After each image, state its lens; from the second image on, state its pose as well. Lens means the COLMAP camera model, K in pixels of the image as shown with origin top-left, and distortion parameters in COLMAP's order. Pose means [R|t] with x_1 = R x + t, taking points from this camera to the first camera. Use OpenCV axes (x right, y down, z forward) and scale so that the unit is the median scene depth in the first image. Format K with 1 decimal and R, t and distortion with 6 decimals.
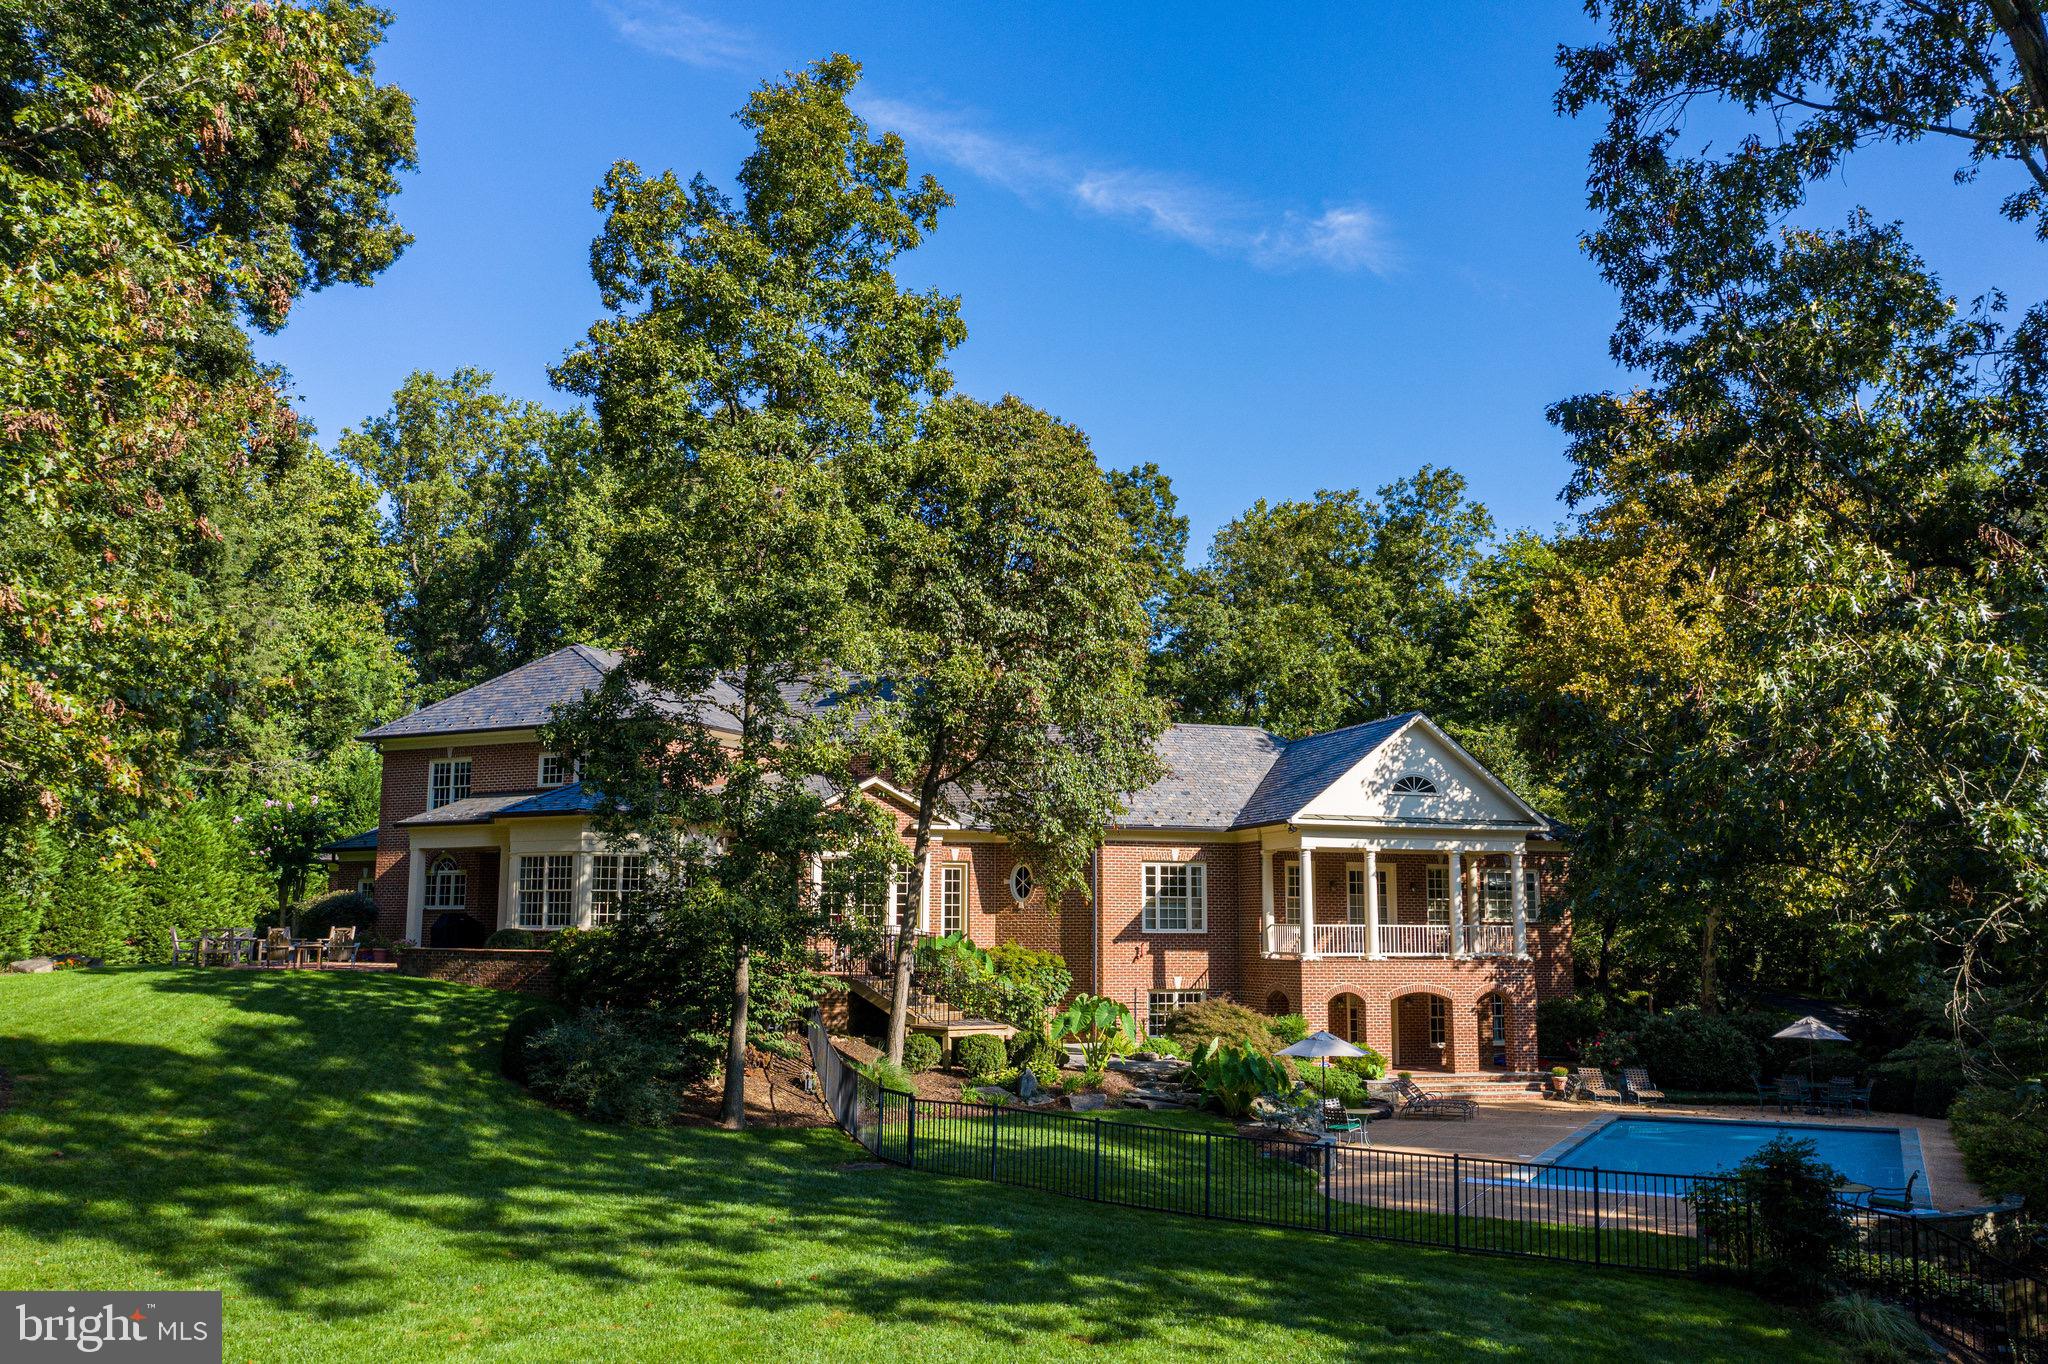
lens RADIAL K [[1651.8, 0, 1022.9], [0, 1651.8, 694.1], [0, 0, 1]] dist [0.010705, 0.001684]
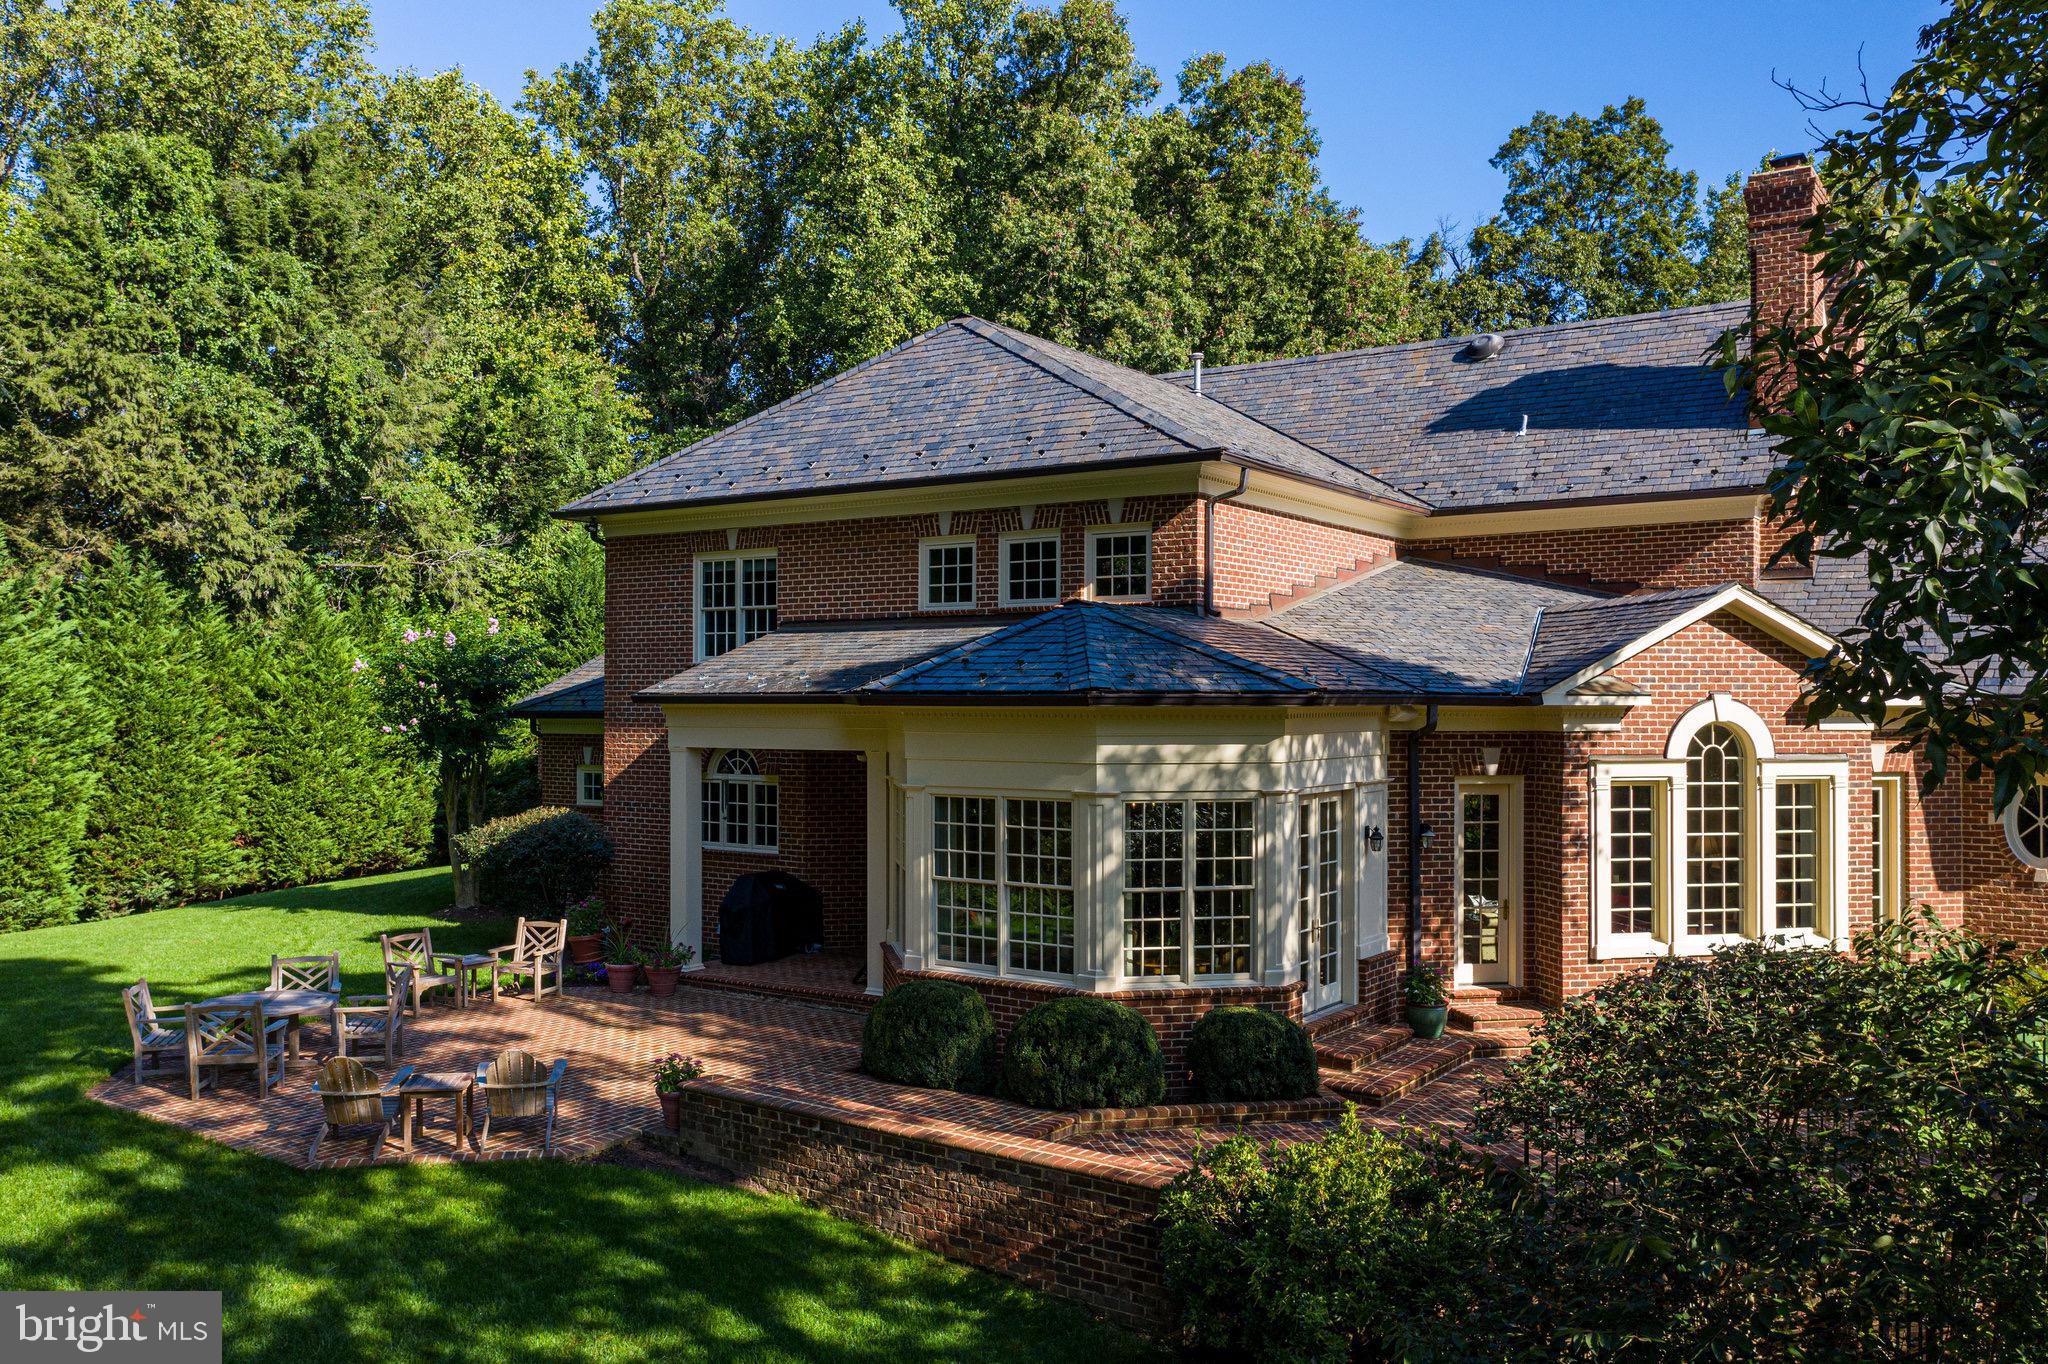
lens RADIAL K [[1634.6, 0, 1024.0], [0, 1634.6, 682.0], [0, 0, 1]] dist [-0.001997, 0.006112]
pose [[0.992322, -0.005385, -0.123564, -0.149884], [0.022165, 0.990621, 0.134830, 0.010126], [0.121679, -0.136533, 0.983134, 0.393240]]
